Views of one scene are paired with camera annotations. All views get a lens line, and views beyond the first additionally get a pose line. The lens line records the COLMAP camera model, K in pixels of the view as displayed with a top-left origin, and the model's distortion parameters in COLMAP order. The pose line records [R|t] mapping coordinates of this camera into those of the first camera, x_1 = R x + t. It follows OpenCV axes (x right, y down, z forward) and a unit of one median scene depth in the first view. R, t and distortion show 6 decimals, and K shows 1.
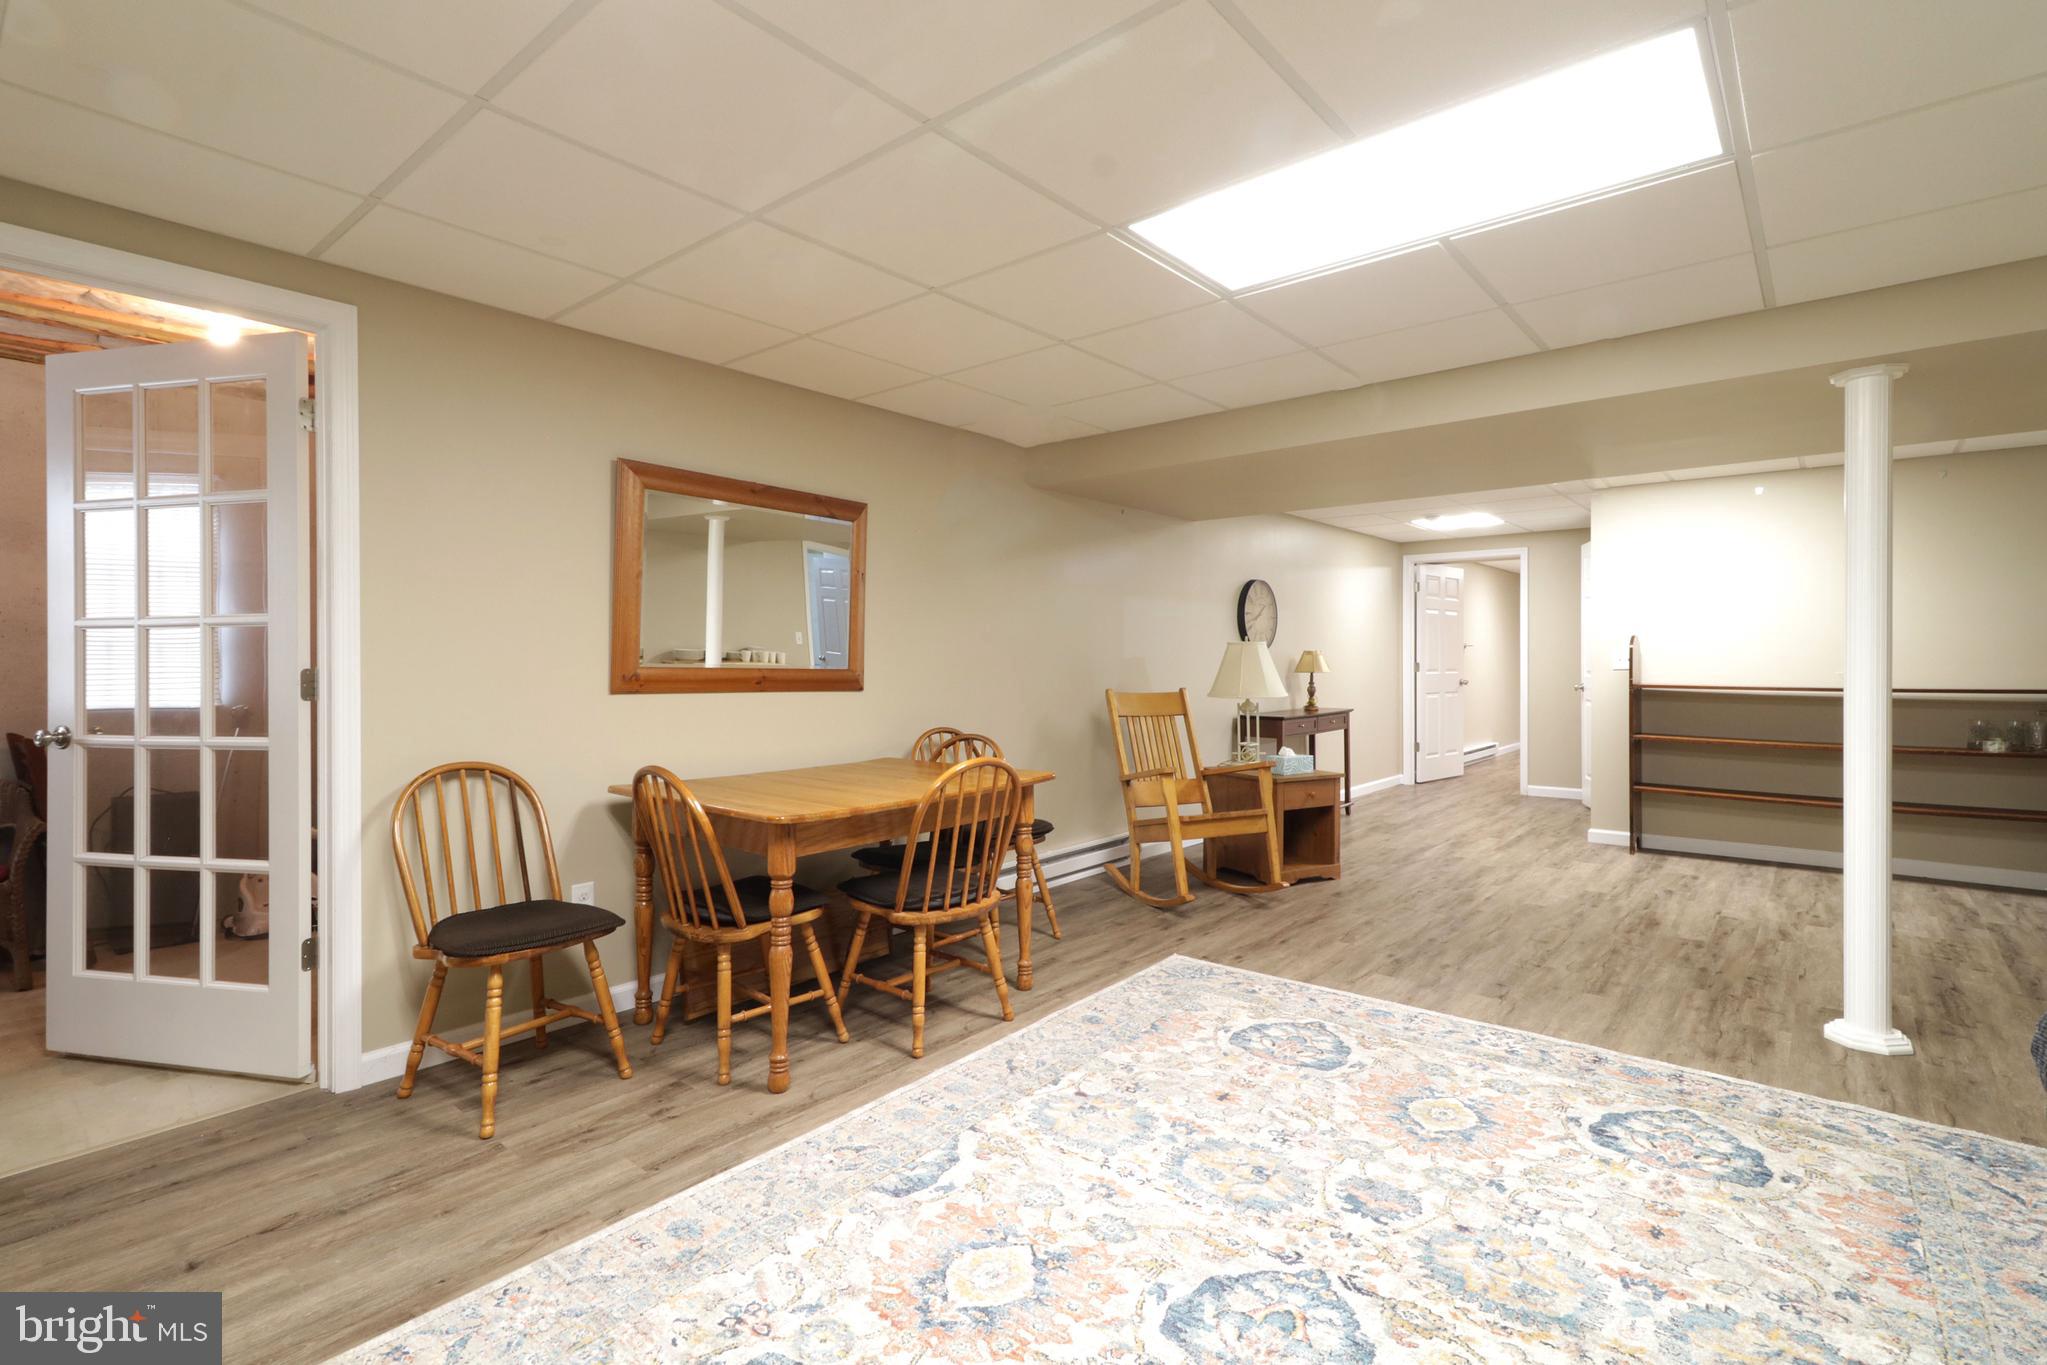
lens RADIAL K [[963.2, 0, 1023.9], [0, 963.2, 670.5], [0, 0, 1]] dist [0.005072, 0.001115]
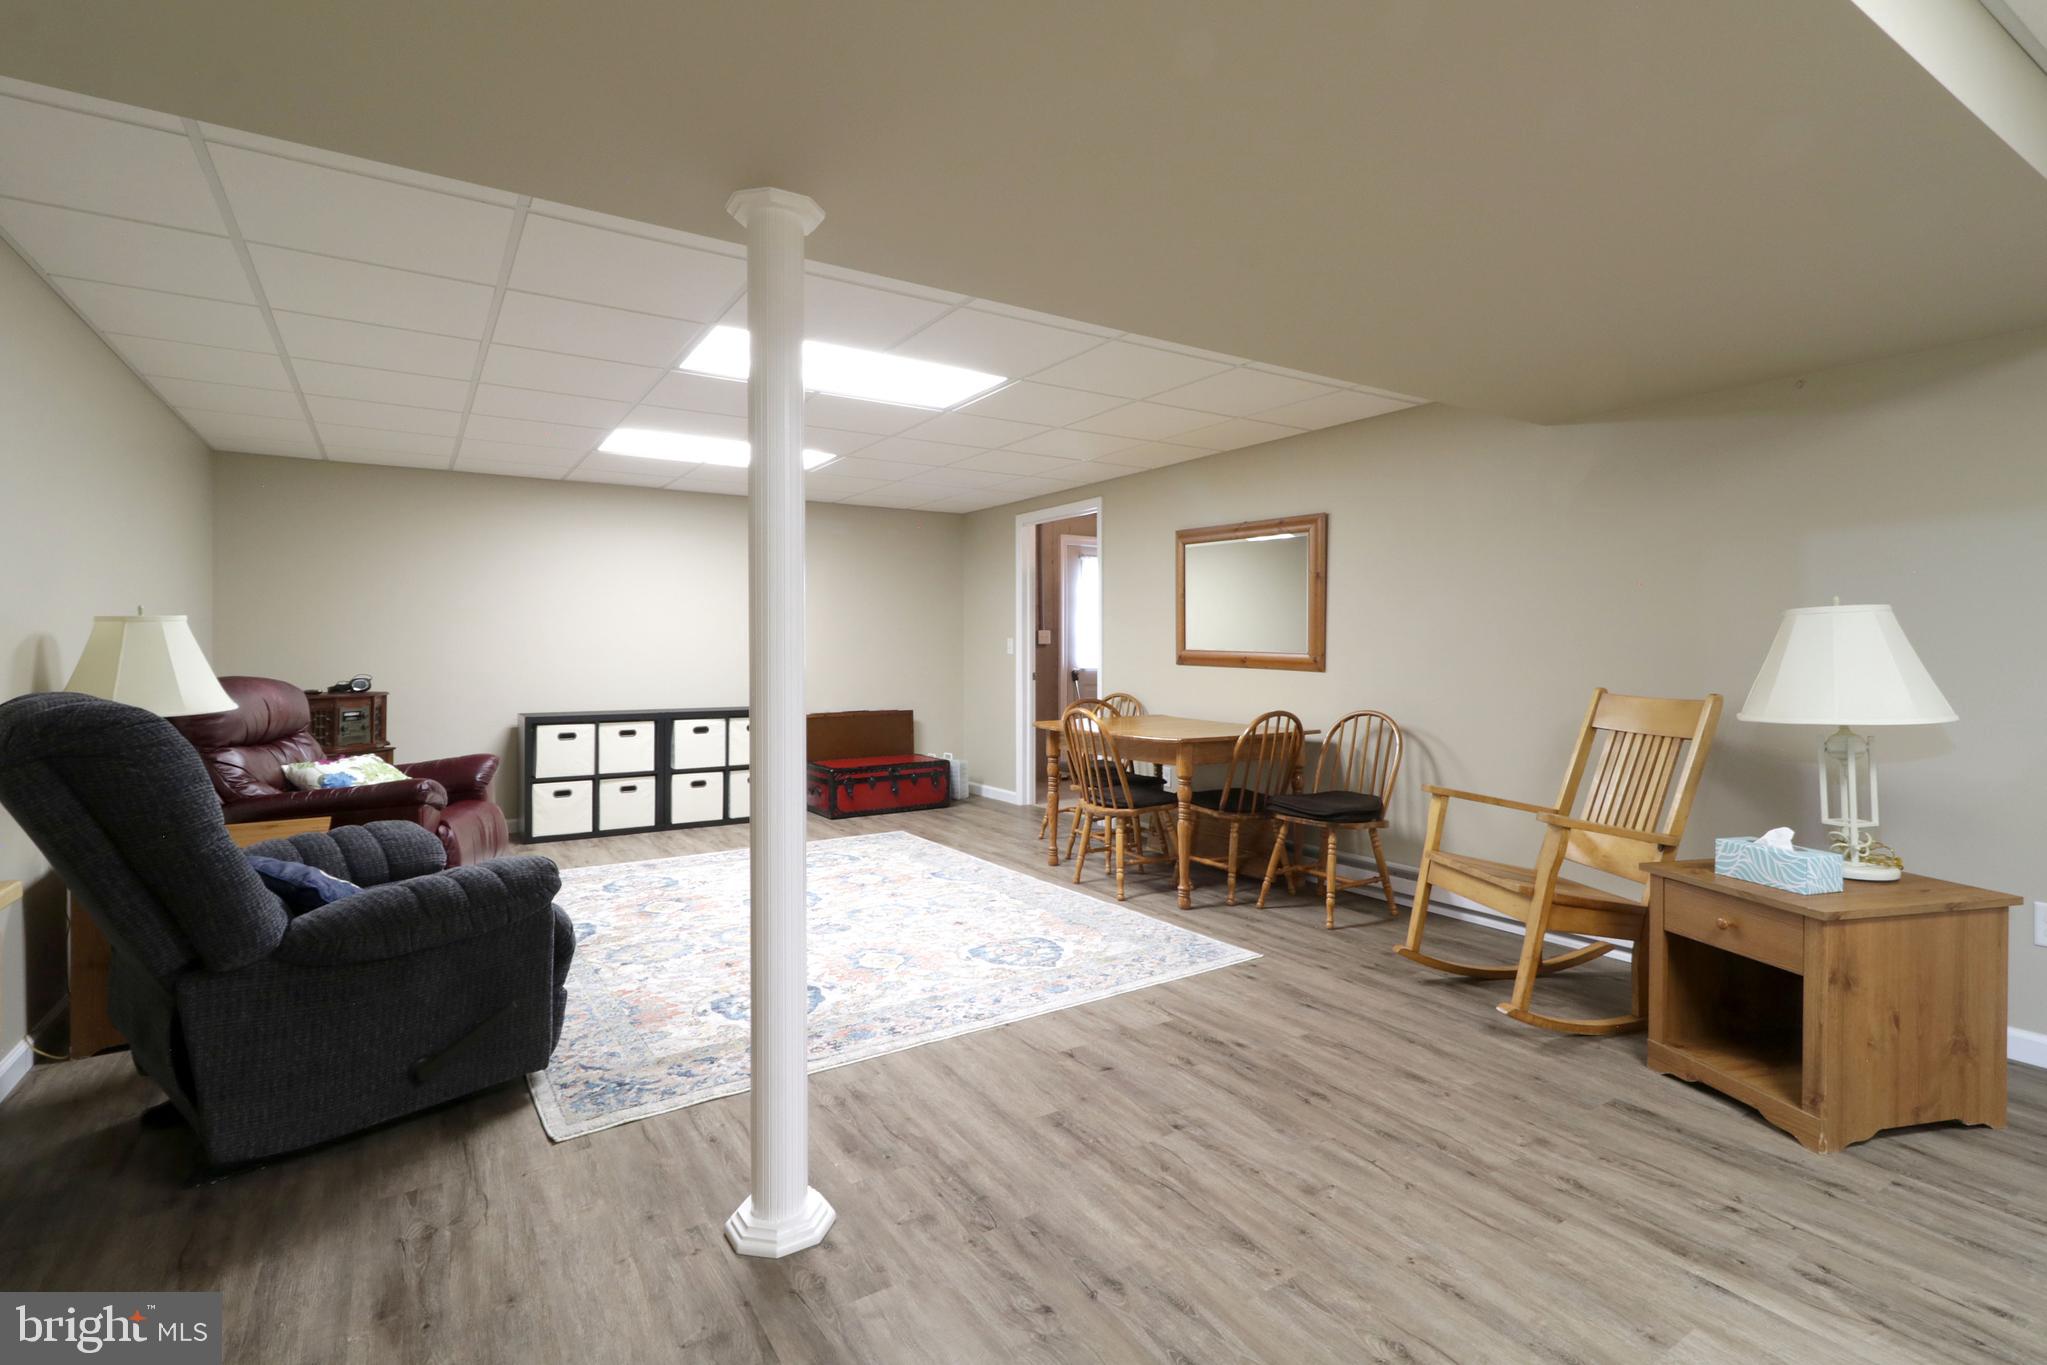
lens RADIAL K [[963.2, 0, 1016.8], [0, 963.2, 644.5], [0, 0, 1]] dist [0.005072, 0.001115]
pose [[-0.301815, -0.000021, -0.953366, 1.438680], [-0.008943, 0.999956, 0.002810, -0.014177], [0.953324, 0.009374, -0.301802, 1.339190]]
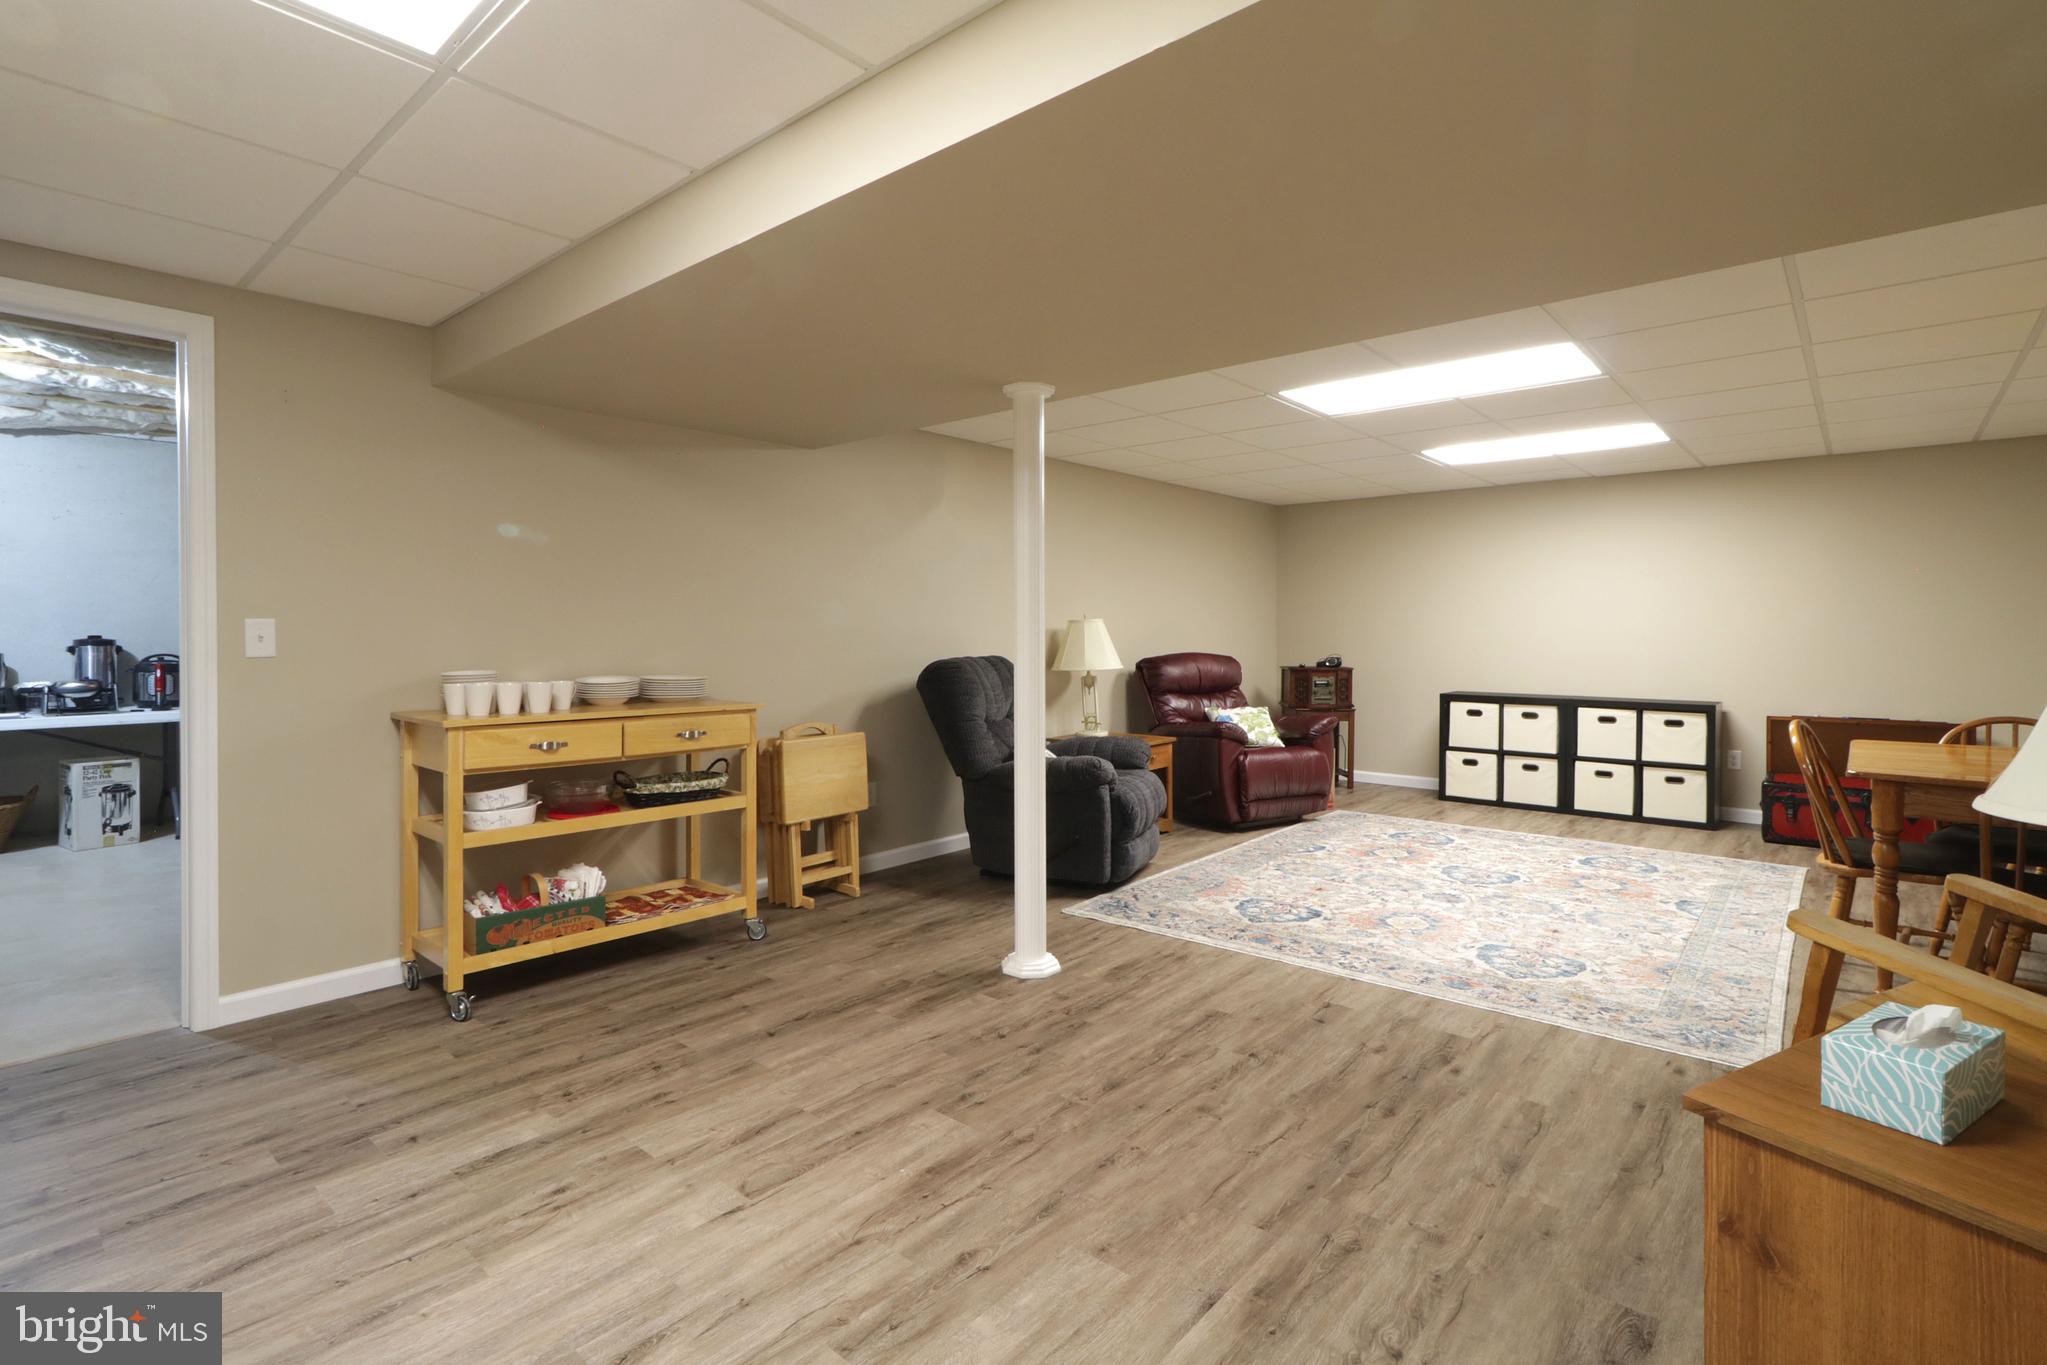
lens RADIAL K [[963.2, 0, 1031.2], [0, 963.2, 637.7], [0, 0, 1]] dist [0.005072, 0.001115]
pose [[-0.999930, 0.004106, 0.011099, 0.851643], [0.004286, 0.999859, 0.016243, -0.029967], [-0.011031, 0.016290, -0.999806, 2.130783]]
